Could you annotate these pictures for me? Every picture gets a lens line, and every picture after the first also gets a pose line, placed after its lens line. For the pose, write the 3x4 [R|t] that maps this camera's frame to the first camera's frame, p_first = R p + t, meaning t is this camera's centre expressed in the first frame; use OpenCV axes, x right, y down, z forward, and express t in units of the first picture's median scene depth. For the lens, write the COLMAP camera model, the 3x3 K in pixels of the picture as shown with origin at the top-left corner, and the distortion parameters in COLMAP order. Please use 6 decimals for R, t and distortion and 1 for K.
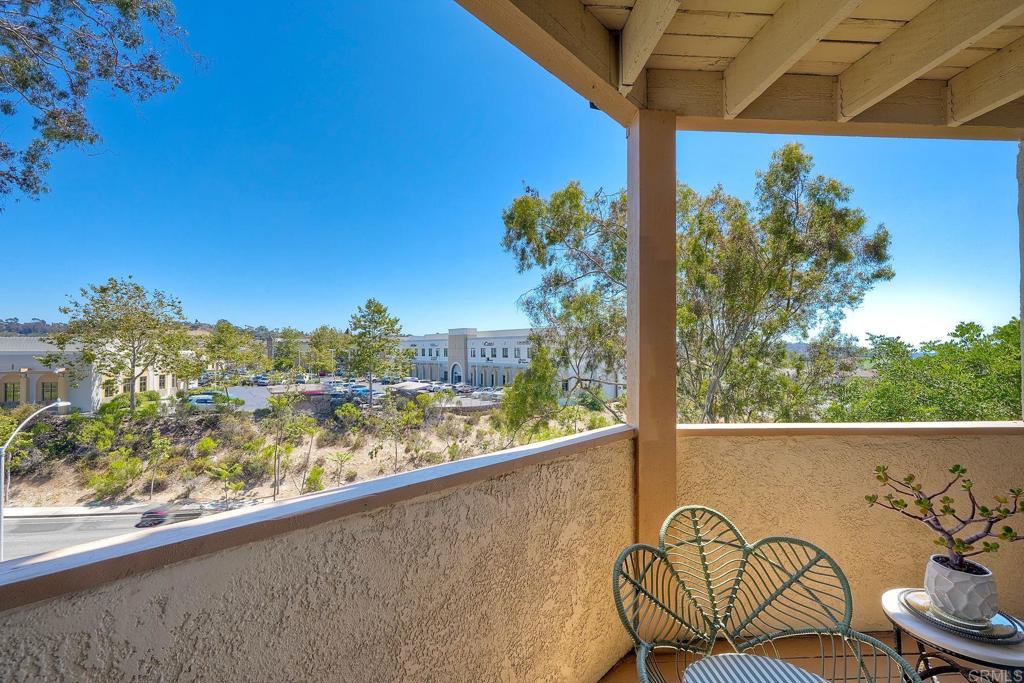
lens RADIAL K [[446.5, 0, 518.2], [0, 446.5, 343.0], [0, 0, 1]] dist [0.000810, 0.000586]
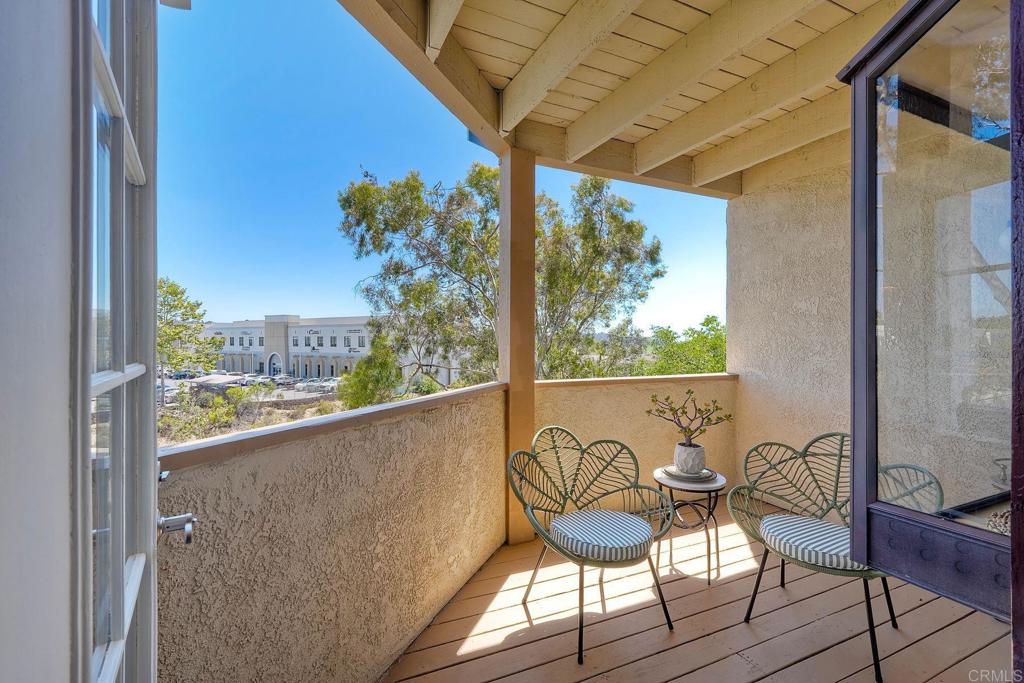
lens RADIAL K [[443.7, 0, 508.2], [0, 443.7, 340.7], [0, 0, 1]] dist [-0.001144, 0.000034]
pose [[0.937718, 0.000315, 0.347397, -0.195821], [-0.006551, 0.999838, 0.016777, 0.038446], [-0.347335, -0.018007, 0.937568, -0.257088]]
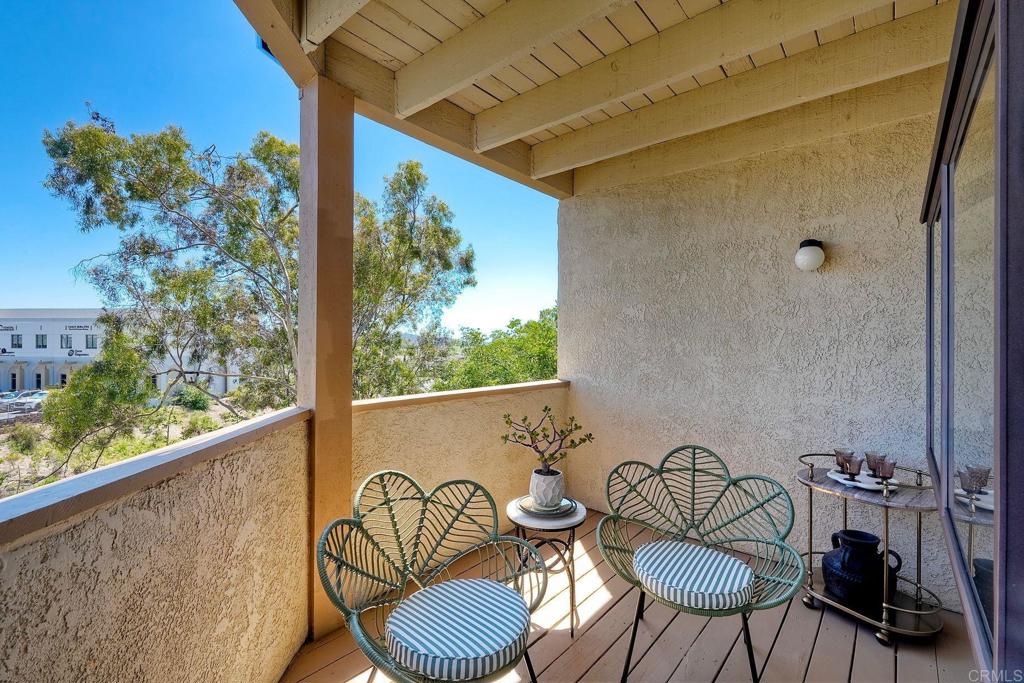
lens RADIAL K [[441.0, 0, 504.0], [0, 441.0, 341.0], [0, 0, 1]] dist [0.003057, 0.000362]
pose [[0.709048, 0.003136, 0.705153, -0.106773], [-0.016306, 0.999796, 0.011949, 0.026744], [-0.704972, -0.019971, 0.708954, 0.040794]]
